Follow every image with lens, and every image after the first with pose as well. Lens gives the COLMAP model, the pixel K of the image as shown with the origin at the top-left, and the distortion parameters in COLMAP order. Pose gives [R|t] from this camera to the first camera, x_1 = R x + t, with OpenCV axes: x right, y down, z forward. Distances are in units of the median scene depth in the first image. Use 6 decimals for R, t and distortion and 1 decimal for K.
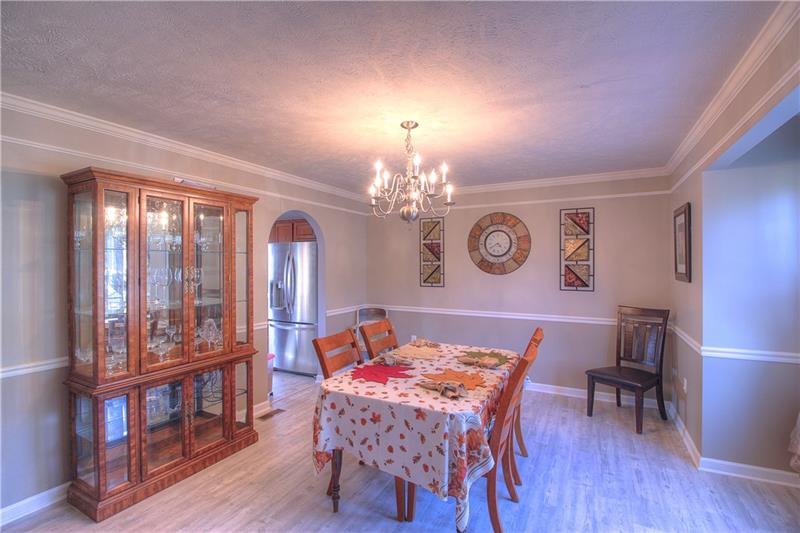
lens RADIAL K [[368.8, 0, 401.4], [0, 368.8, 263.9], [0, 0, 1]] dist [0.002480, -0.006880]
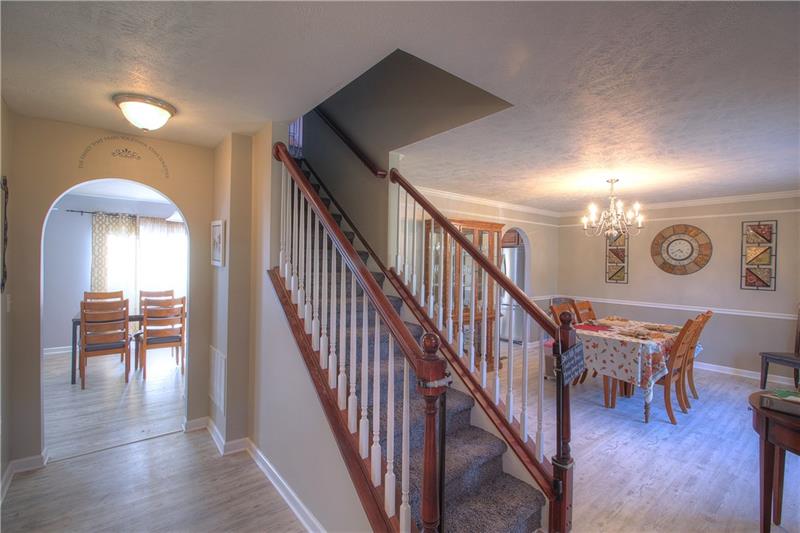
lens RADIAL K [[368.8, 0, 401.4], [0, 368.8, 263.9], [0, 0, 1]] dist [0.002480, -0.006880]
pose [[0.918950, 0.017224, -0.393999, -0.134982], [-0.016307, 0.999851, 0.005678, 0.000533], [0.394038, 0.001207, 0.919094, -0.628572]]
